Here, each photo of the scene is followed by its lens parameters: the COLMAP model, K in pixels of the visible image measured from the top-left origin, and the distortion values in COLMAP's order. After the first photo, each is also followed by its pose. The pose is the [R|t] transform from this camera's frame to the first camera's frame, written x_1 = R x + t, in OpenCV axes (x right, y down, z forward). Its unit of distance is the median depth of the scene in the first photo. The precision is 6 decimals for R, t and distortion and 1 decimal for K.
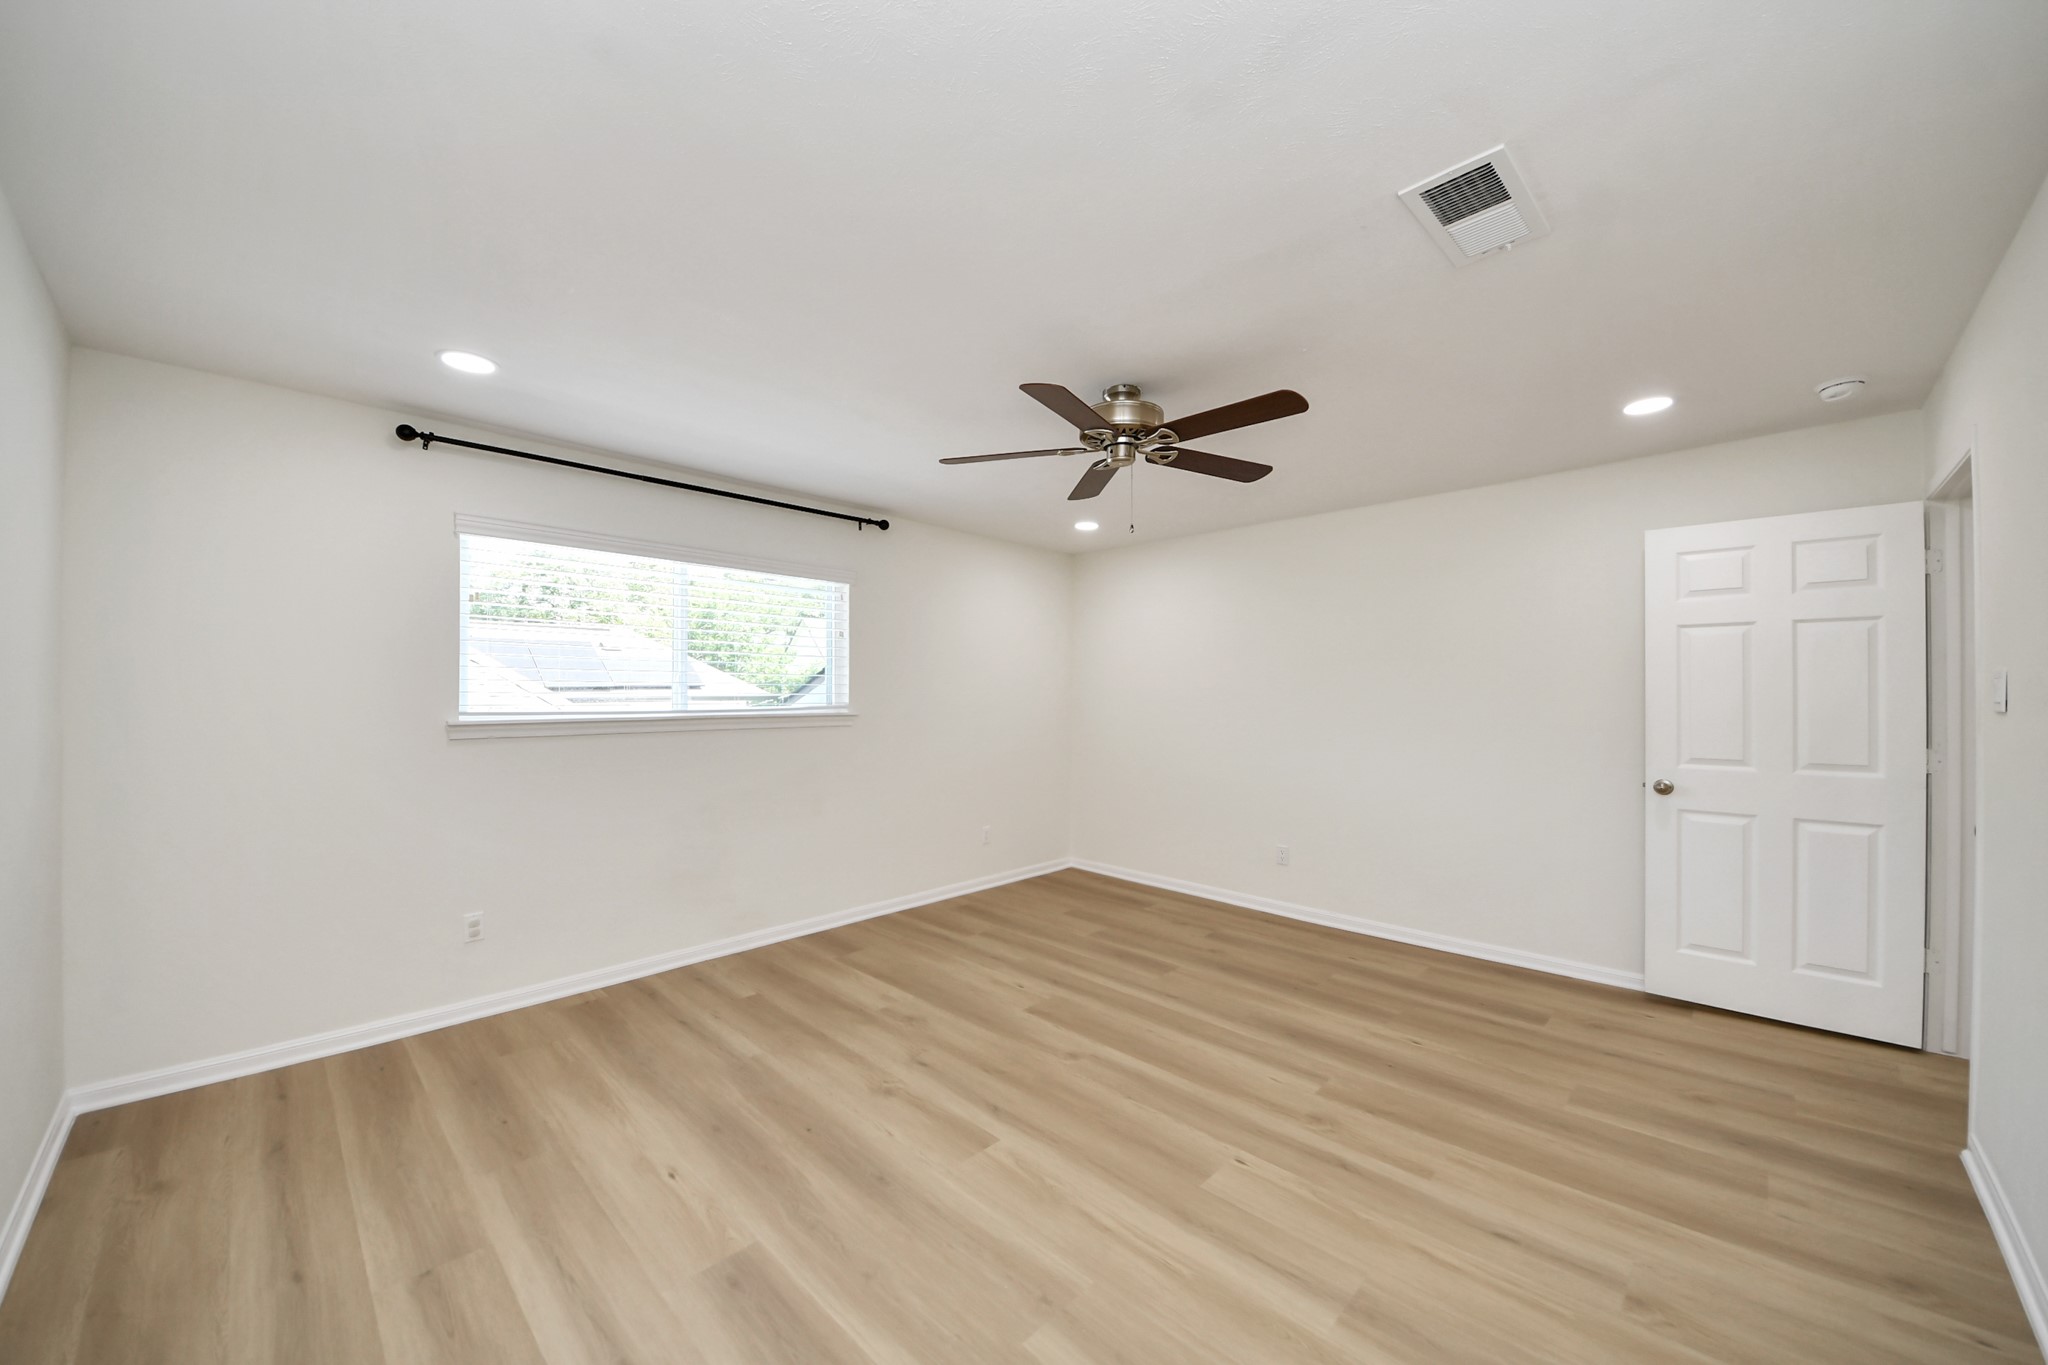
lens RADIAL K [[752.3, 0, 1025.6], [0, 752.3, 689.8], [0, 0, 1]] dist [0.062586, -0.037652]
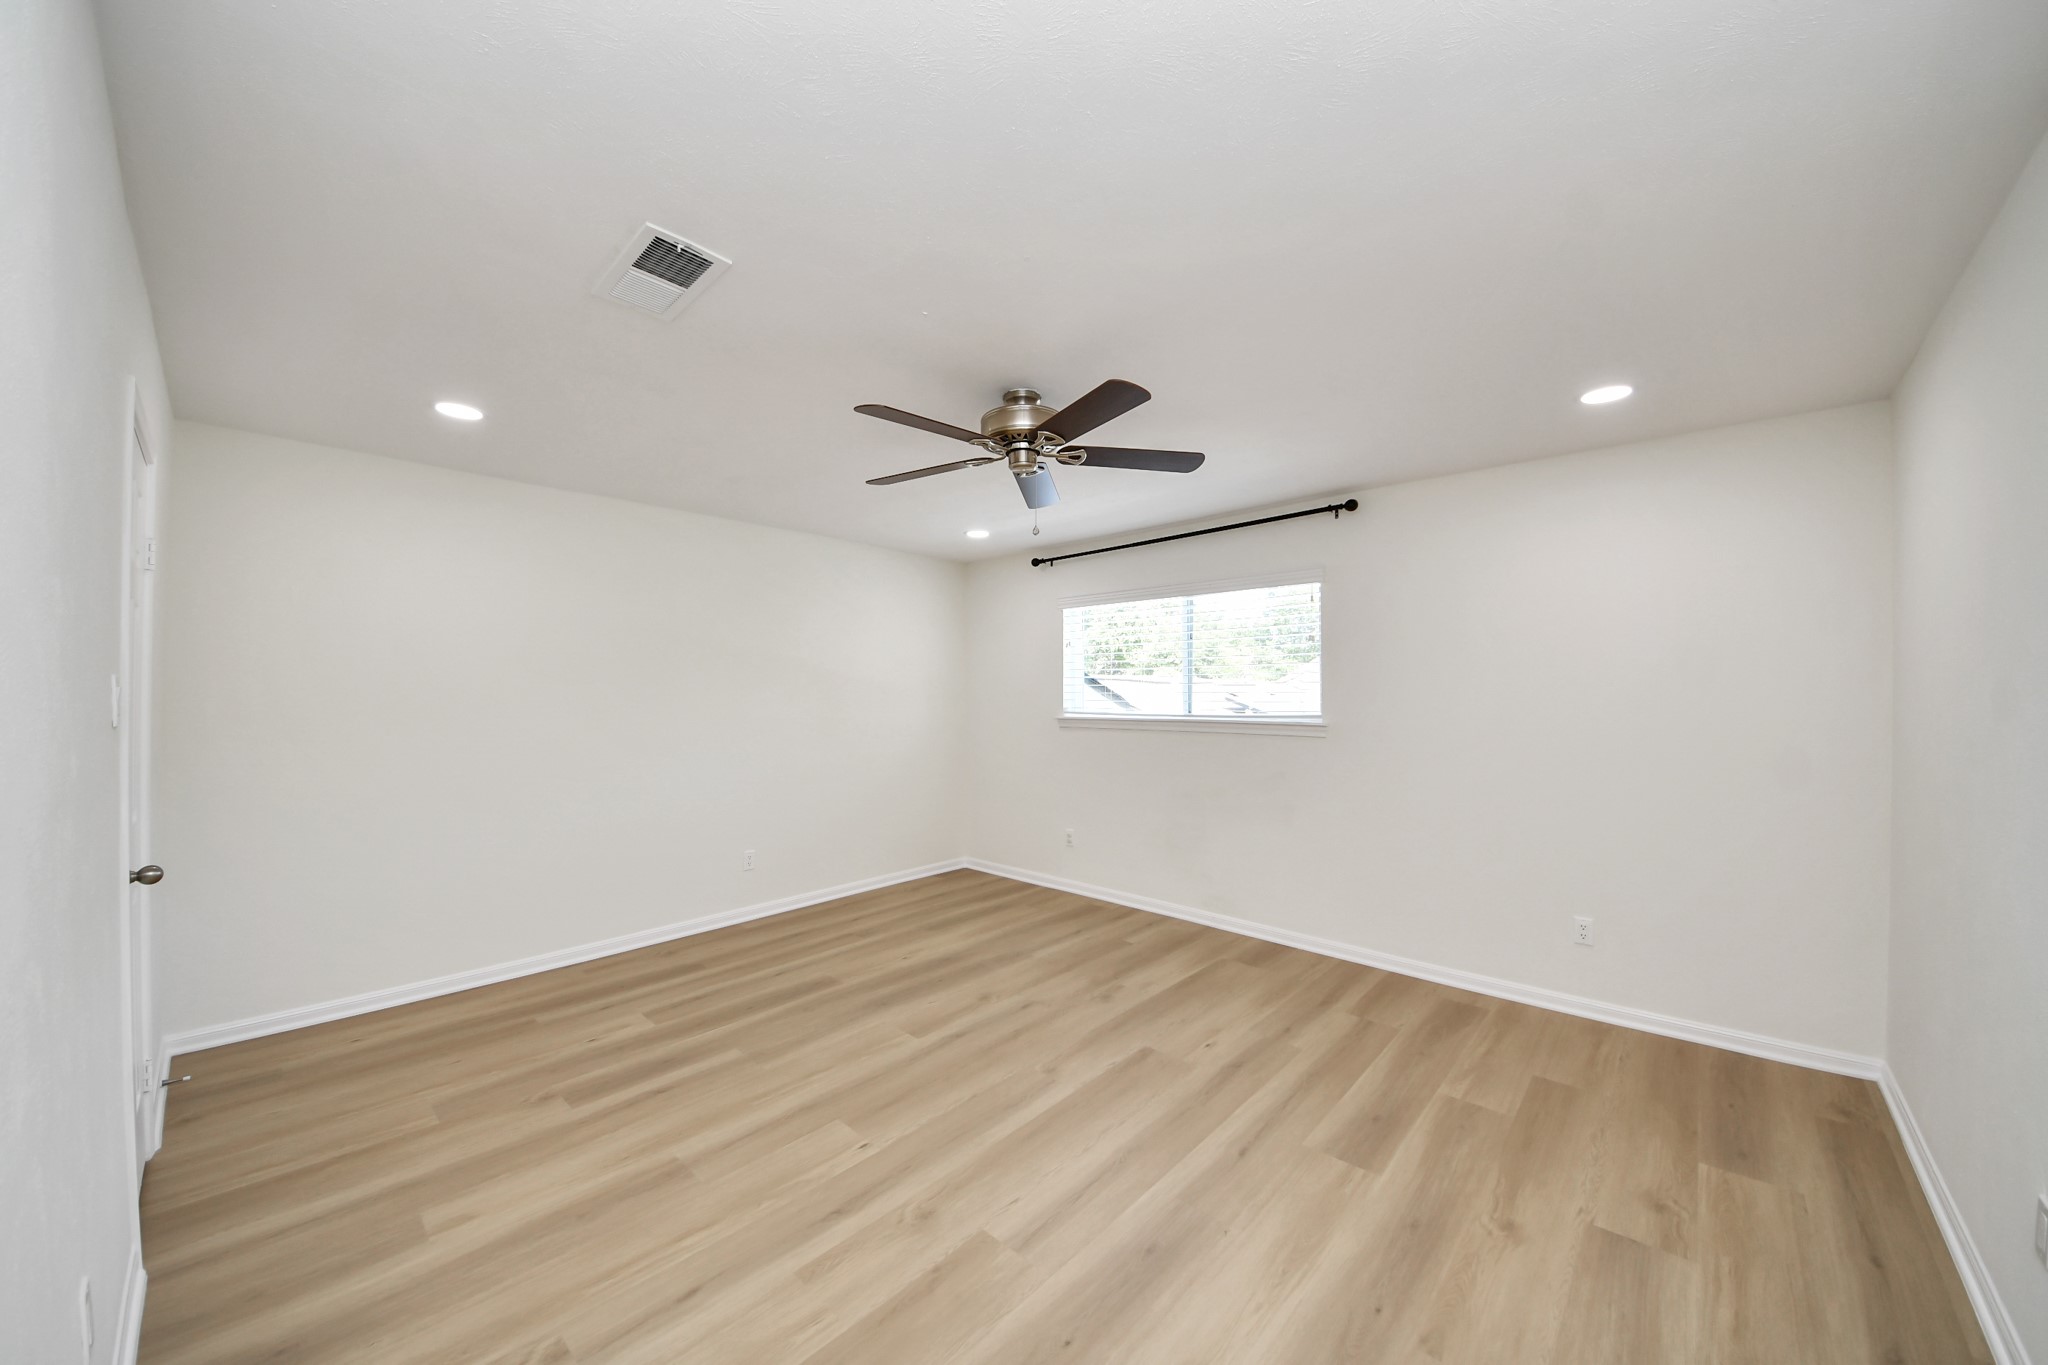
lens RADIAL K [[739.4, 0, 990.0], [0, 739.4, 687.4], [0, 0, 1]] dist [0.062822, -0.034877]
pose [[-0.013755, -0.010005, -0.999855, 0.956947], [0.009993, 0.999899, -0.010143, -0.012089], [0.999855, -0.010131, -0.013653, 0.854398]]
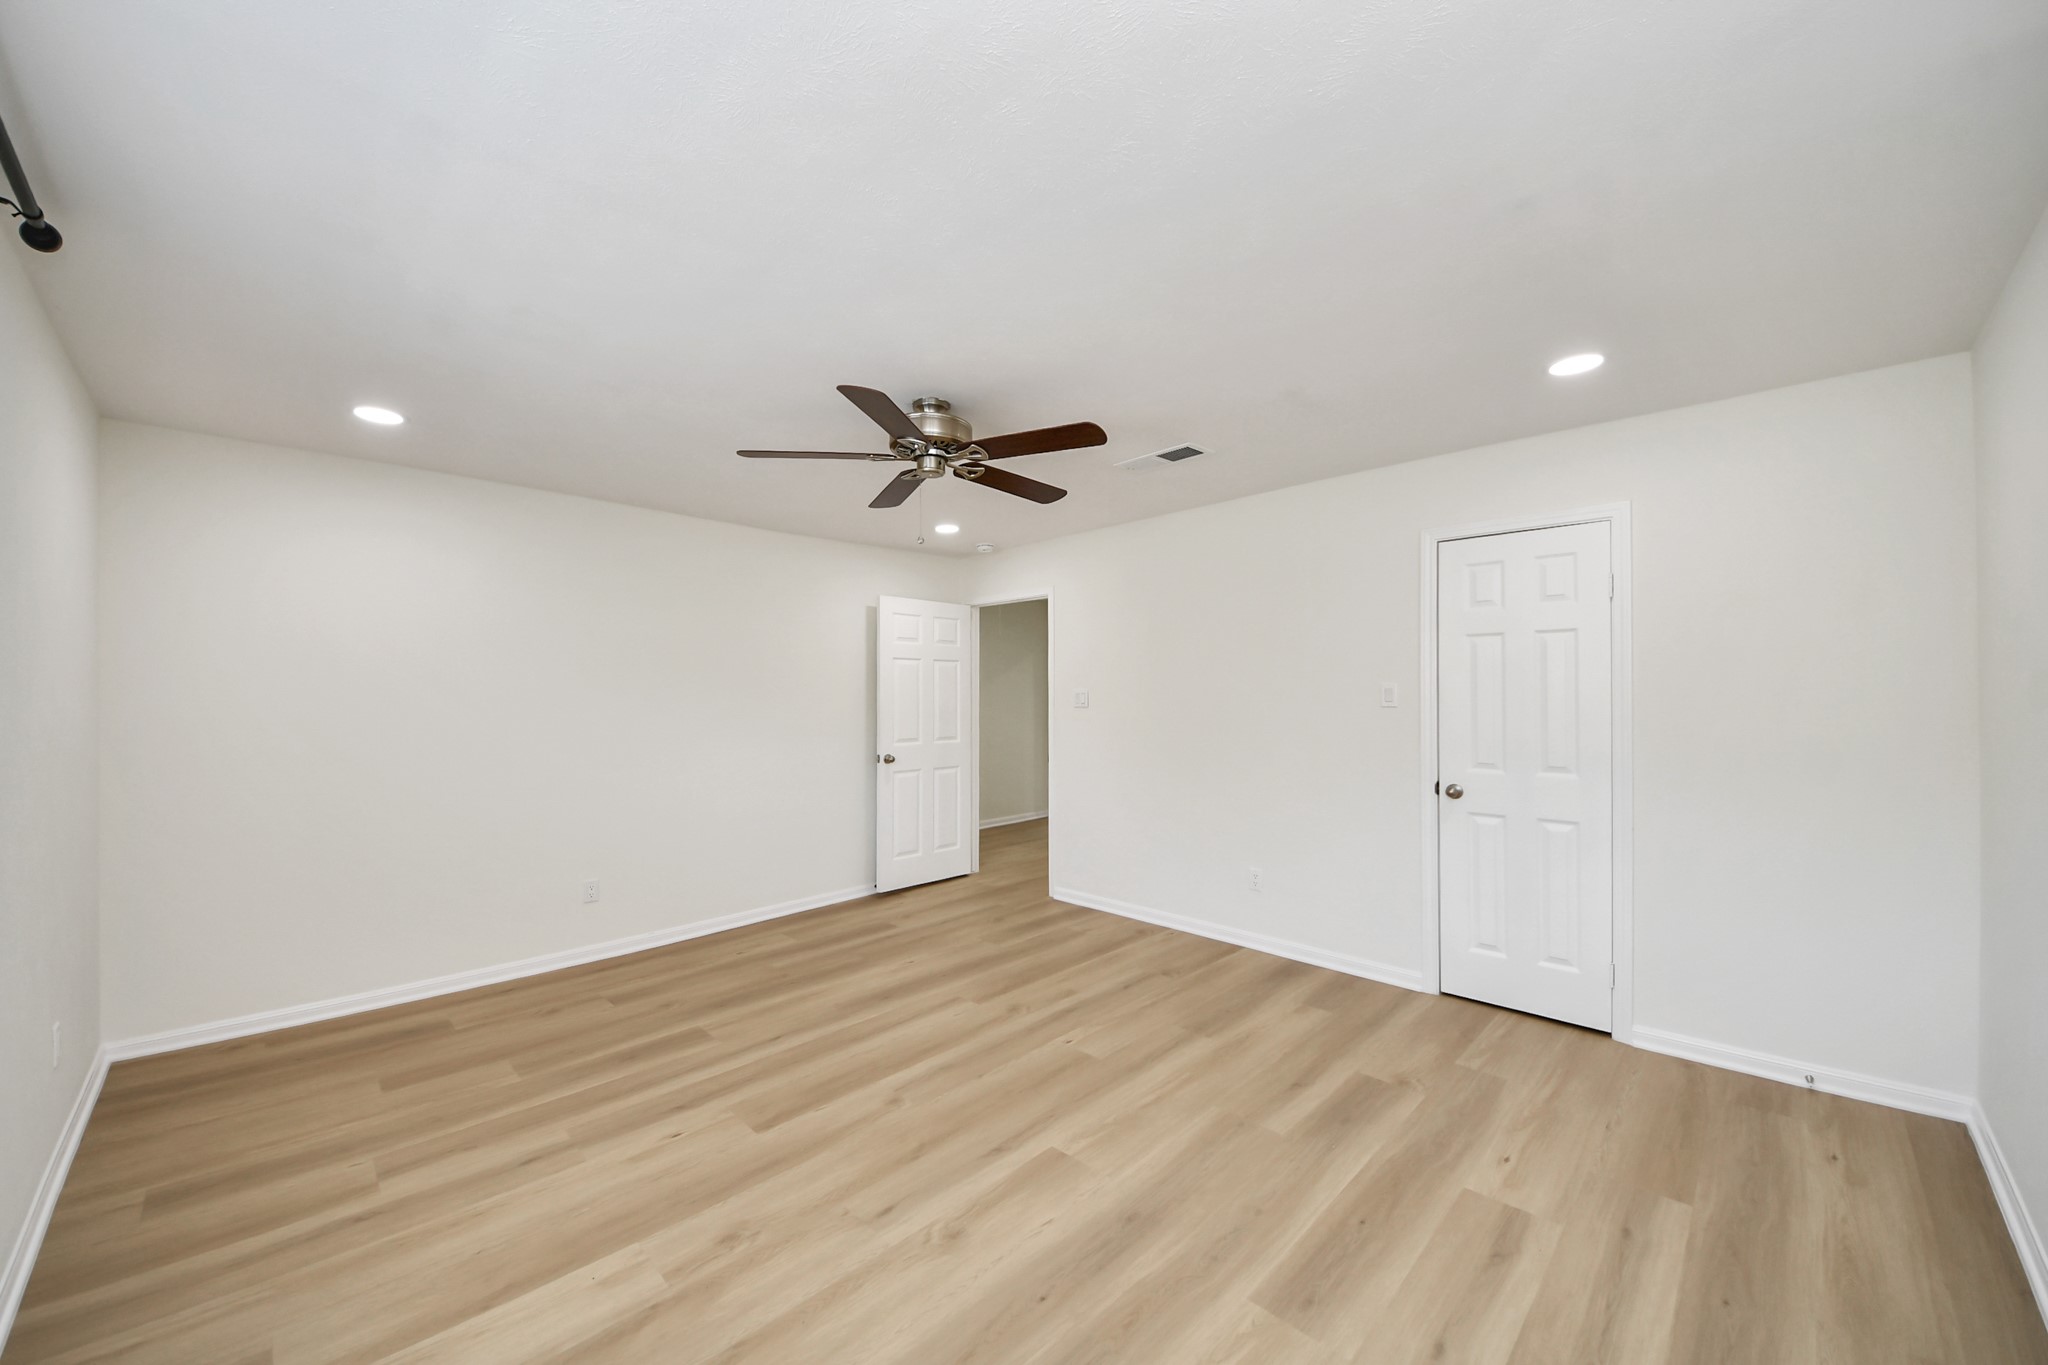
lens RADIAL K [[752.3, 0, 1025.6], [0, 752.3, 689.8], [0, 0, 1]] dist [0.062586, -0.037652]
pose [[0.000533, 0.011063, 0.999939, -0.773238], [-0.006009, 0.999921, -0.011060, 0.001456], [-0.999982, -0.006003, 0.000599, 0.770563]]
